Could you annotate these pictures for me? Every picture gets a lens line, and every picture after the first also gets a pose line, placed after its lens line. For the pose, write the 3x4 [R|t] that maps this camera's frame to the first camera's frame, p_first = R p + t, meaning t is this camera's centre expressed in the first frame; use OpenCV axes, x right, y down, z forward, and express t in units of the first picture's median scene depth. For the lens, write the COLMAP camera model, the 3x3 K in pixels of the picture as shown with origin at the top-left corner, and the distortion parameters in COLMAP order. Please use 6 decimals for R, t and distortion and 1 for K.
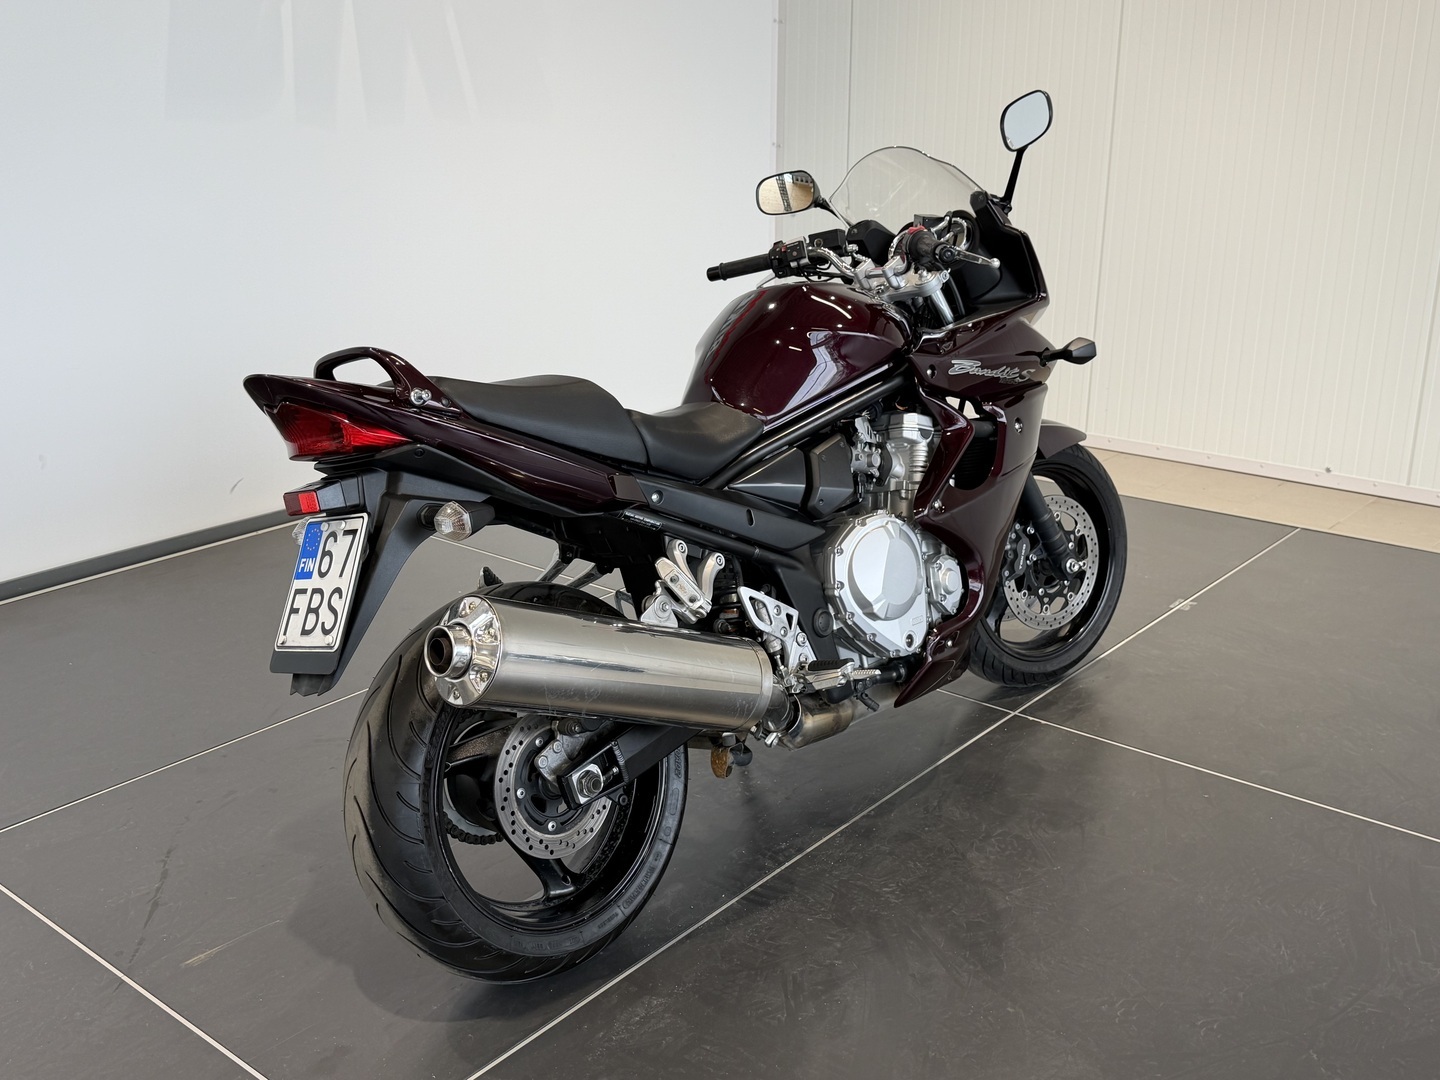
lens RADIAL K [[1458.6, 0, 718.4], [0, 1458.6, 540.6], [0, 0, 1]] dist [0.102633, 0.000000]
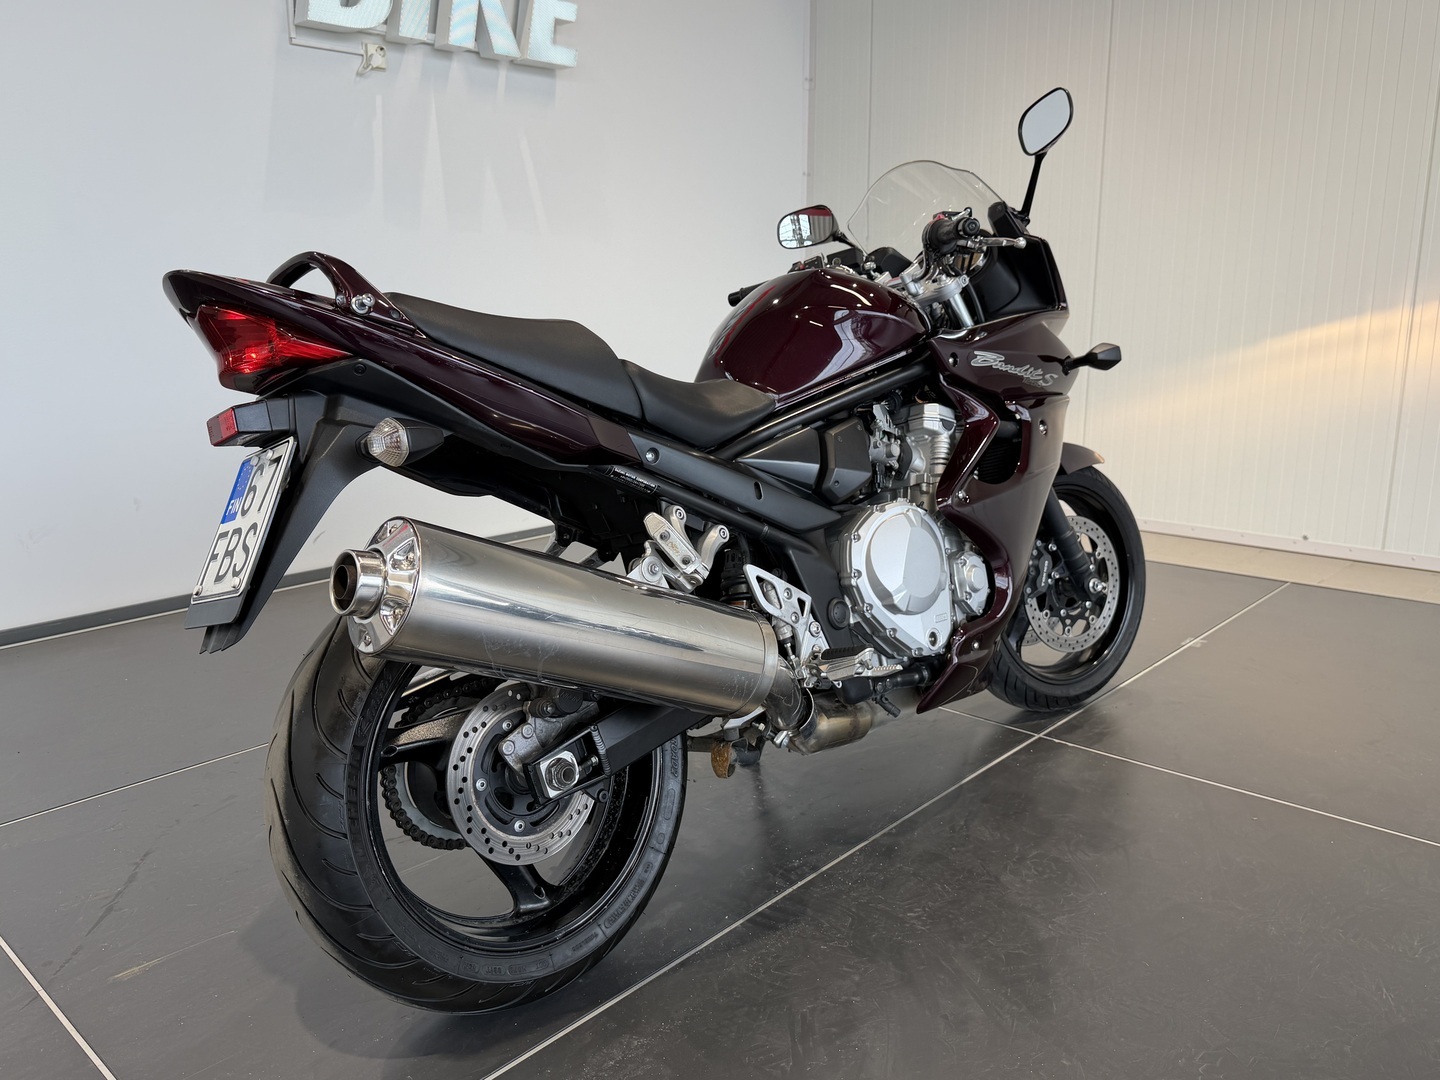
lens RADIAL K [[1102.8, 0, 715.7], [0, 1102.8, 539.5], [0, 0, 1]] dist [0.065086, -0.072836]
pose [[0.998811, 0.006033, -0.048368, 0.028120], [-0.010939, 0.994743, -0.101817, 0.083789], [0.047499, 0.102225, 0.993627, 0.310311]]
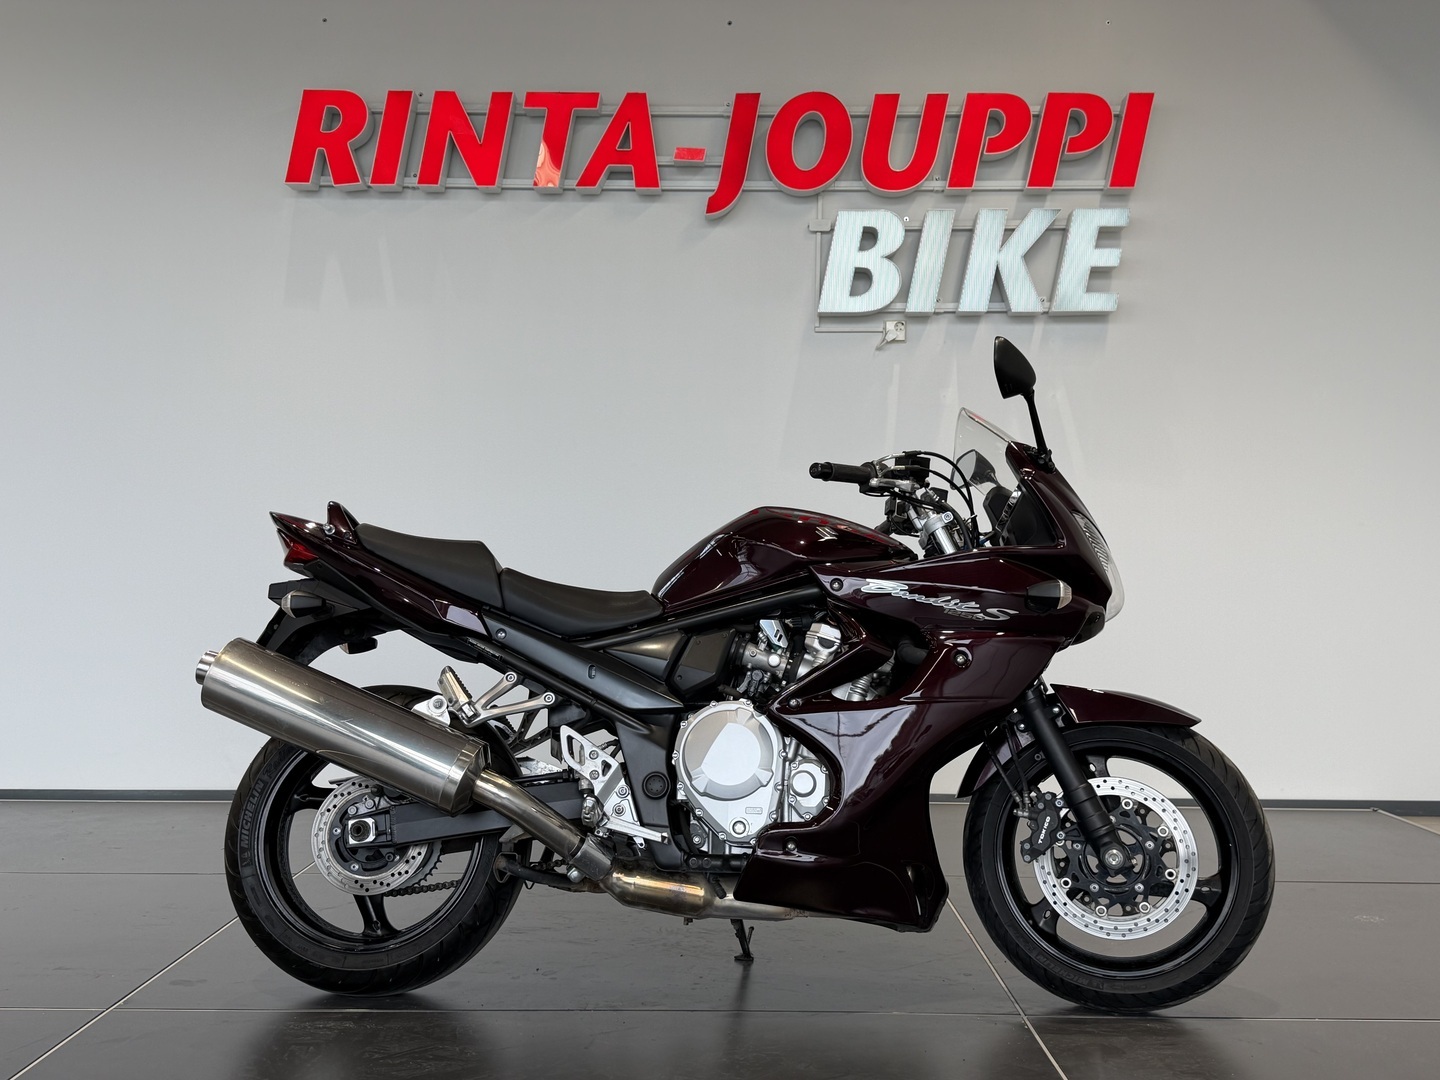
lens RADIAL K [[1458.6, 0, 709.4], [0, 1458.6, 543.3], [0, 0, 1]] dist [0.102633, 0.000000]
pose [[0.637658, -0.002487, -0.770315, 0.971911], [-0.251830, 0.944375, -0.211511, 0.109746], [0.727993, 0.328860, 0.601563, 0.319804]]
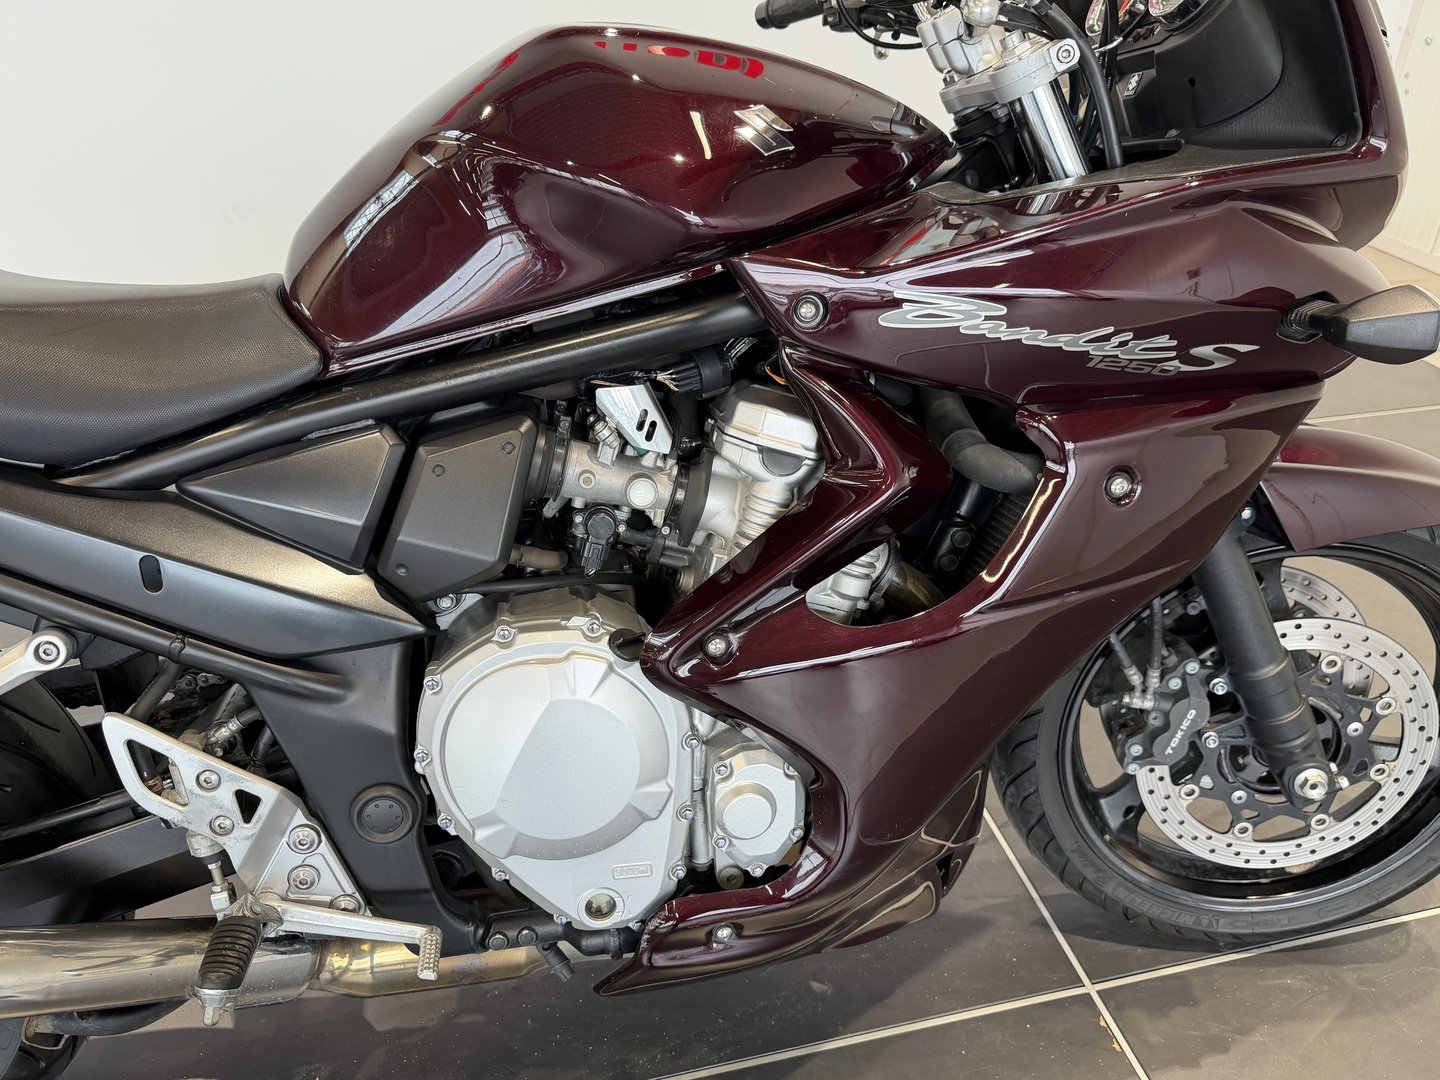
lens RADIAL K [[1102.8, 0, 718.3], [0, 1102.8, 548.7], [0, 0, 1]] dist [0.065086, -0.072836]
pose [[0.803169, 0.319524, -0.502816, 0.314028], [-0.189411, 0.937167, 0.292985, -0.148648], [0.564838, -0.140078, 0.813226, 0.811850]]
